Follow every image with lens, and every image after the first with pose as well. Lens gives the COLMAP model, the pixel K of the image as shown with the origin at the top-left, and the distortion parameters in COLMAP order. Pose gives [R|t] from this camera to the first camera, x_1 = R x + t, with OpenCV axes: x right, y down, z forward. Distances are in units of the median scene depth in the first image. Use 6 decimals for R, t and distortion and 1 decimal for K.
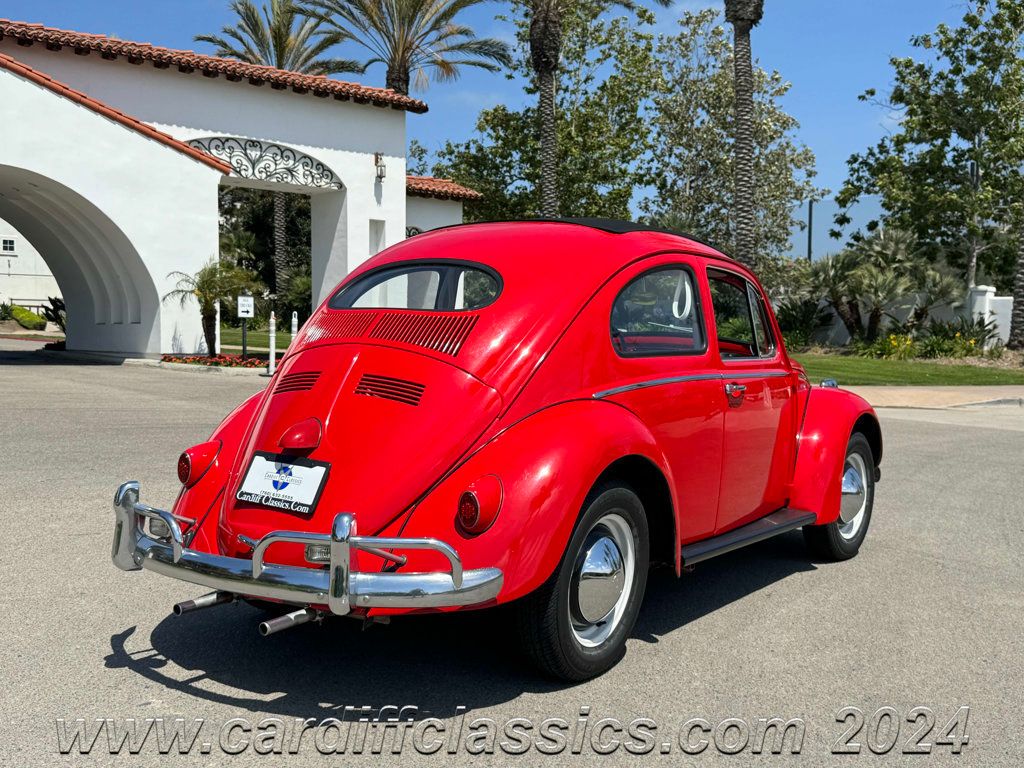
lens RADIAL K [[1108.2, 0, 511.2], [0, 1108.2, 389.9], [0, 0, 1]] dist [0.201583, -0.461434]
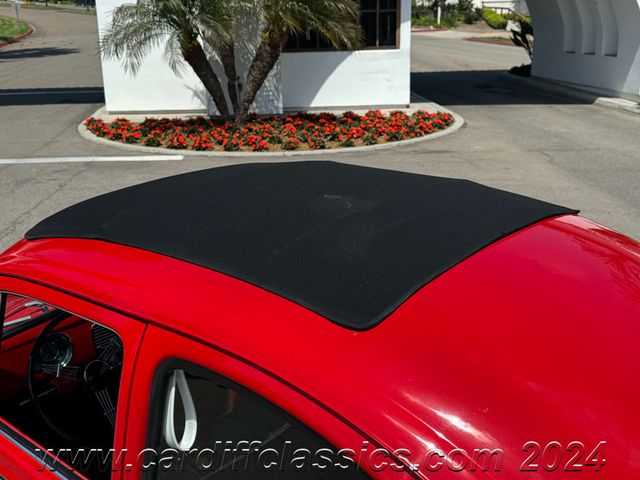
lens RADIAL K [[768.3, 0, 325.8], [0, 768.3, 241.0], [0, 0, 1]] dist [0.202925, -0.455022]
pose [[0.822963, 0.135847, -0.551613, -0.128366], [-0.004846, 0.972631, 0.232303, -0.049811], [0.568074, -0.188503, 0.801098, 0.283660]]
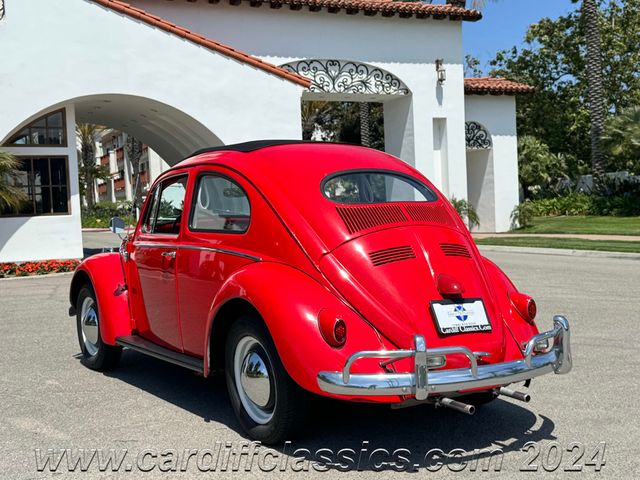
lens RADIAL K [[837.2, 0, 320.0], [0, 837.2, 240.0], [0, 0, 1]] dist [0.227095, -0.575658]
pose [[0.961935, -0.045237, -0.269508, -0.009825], [0.039822, 0.998881, -0.025526, -0.009350], [0.270361, 0.013821, 0.962660, 0.135631]]
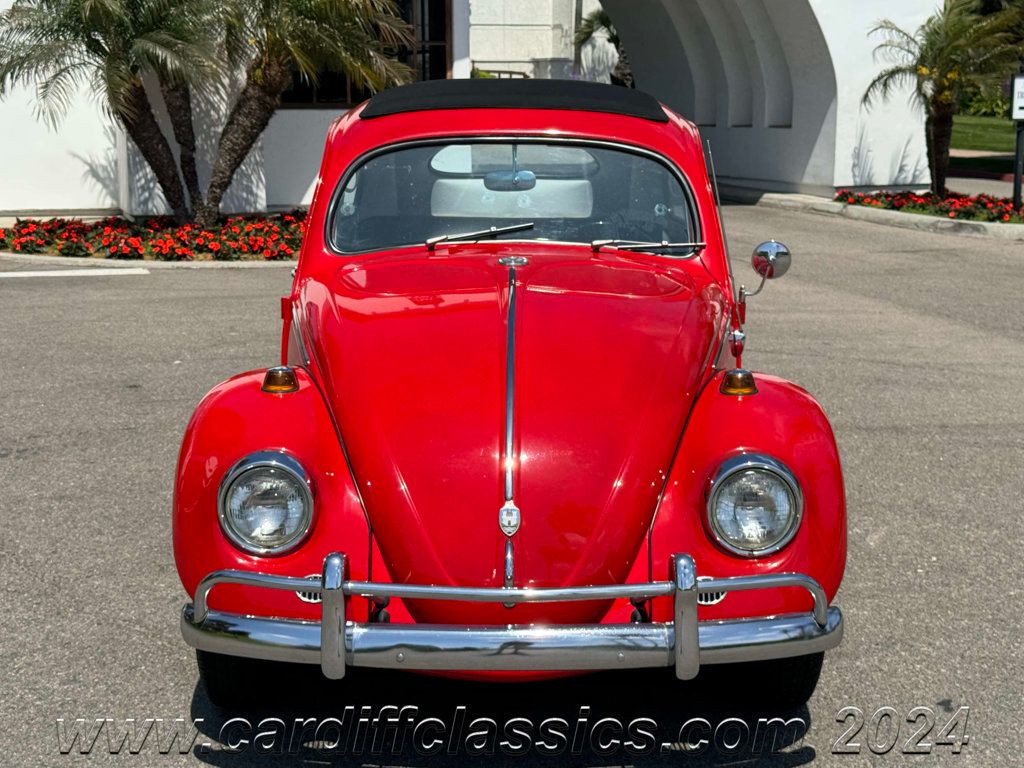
lens RADIAL K [[1565.6, 0, 515.5], [0, 1565.6, 385.0], [0, 0, 1]] dist [0.174657, -0.224087]
pose [[0.934706, 0.055252, -0.351102, -0.145468], [-0.007991, 0.990860, 0.134656, -0.030993], [0.355333, -0.123058, 0.926604, 0.182561]]
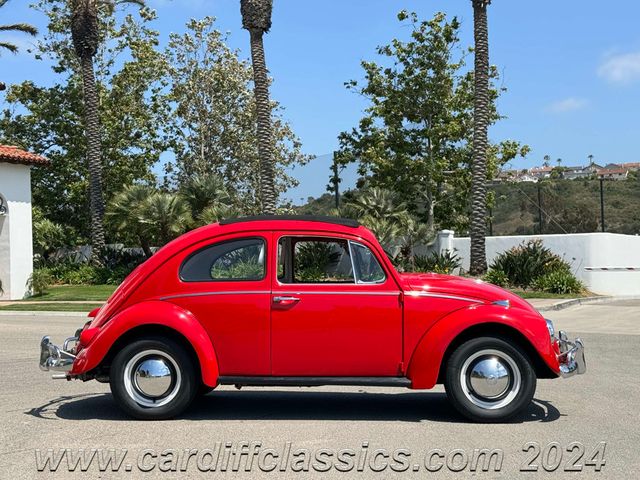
lens RADIAL K [[972.8, 0, 316.9], [0, 972.8, 241.4], [0, 0, 1]] dist [0.137456, -0.046938]
pose [[0.941089, -0.026279, 0.337137, -0.127123], [0.053792, 0.995915, -0.072527, -0.000779], [-0.333854, 0.086389, 0.938658, -0.054738]]
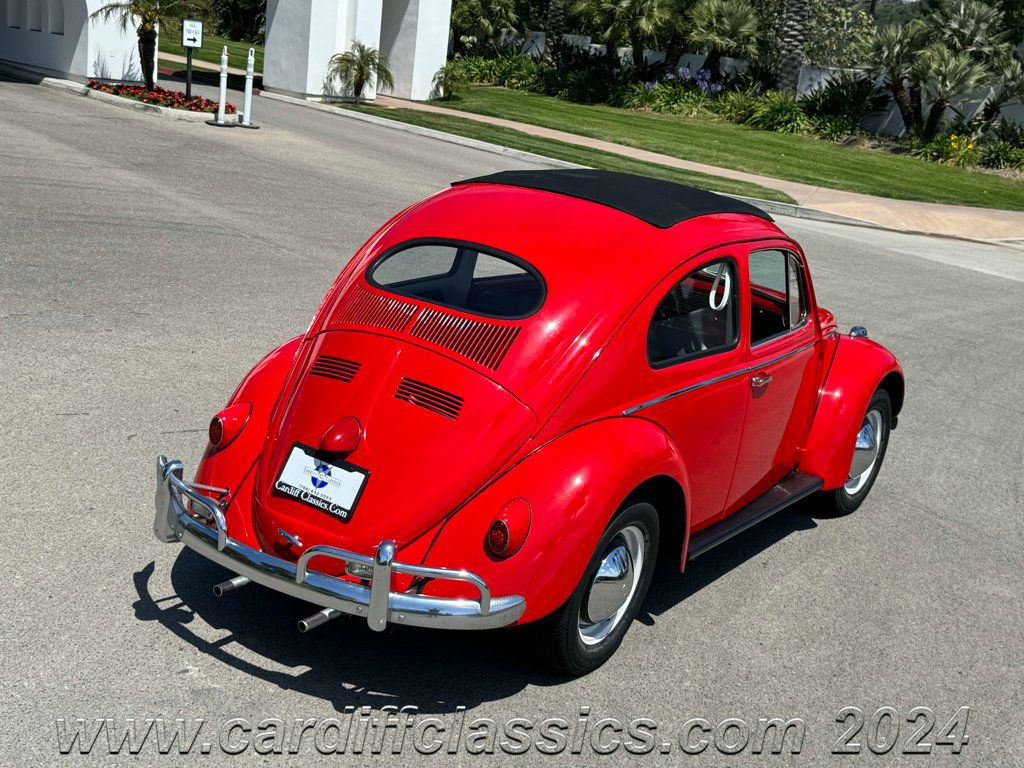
lens RADIAL K [[1320.0, 0, 504.6], [0, 1320.0, 388.1], [0, 0, 1]] dist [0.214886, -0.525671]
pose [[0.994949, 0.095788, 0.030014, -0.008879], [-0.099865, 0.974806, 0.199450, -0.030028], [-0.010153, -0.201440, 0.979448, -0.022875]]
